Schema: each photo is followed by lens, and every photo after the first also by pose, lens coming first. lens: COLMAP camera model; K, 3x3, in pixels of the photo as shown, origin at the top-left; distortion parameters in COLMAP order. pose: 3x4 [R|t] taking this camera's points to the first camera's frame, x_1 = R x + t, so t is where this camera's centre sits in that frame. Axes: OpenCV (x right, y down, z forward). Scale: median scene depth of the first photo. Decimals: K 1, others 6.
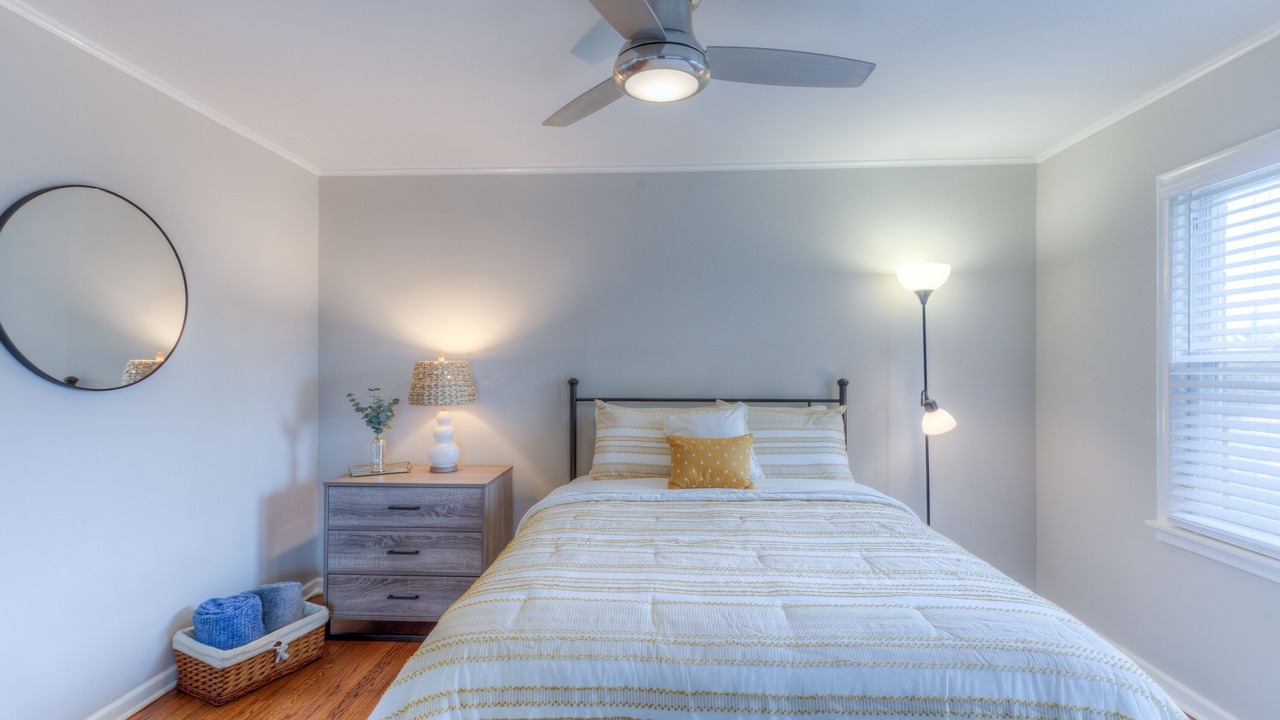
lens RADIAL K [[571.6, 0, 639.3], [0, 571.6, 362.4], [0, 0, 1]] dist [0.002701, -0.000966]
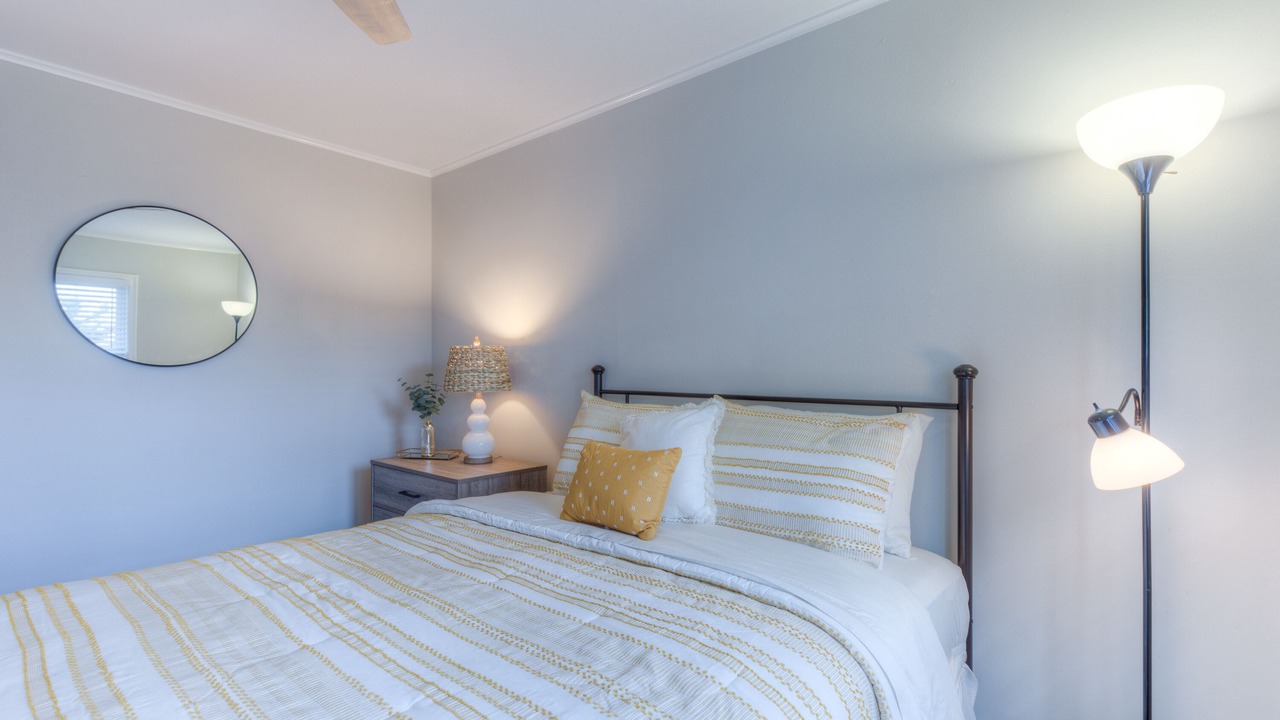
lens RADIAL K [[580.5, 0, 638.6], [0, 580.5, 367.2], [0, 0, 1]] dist [0.017439, -0.000156]
pose [[0.792275, 0.001747, -0.610161, 0.501074], [0.001774, 0.999985, 0.005166, 0.031056], [0.610161, -0.005176, 0.792260, 0.437268]]
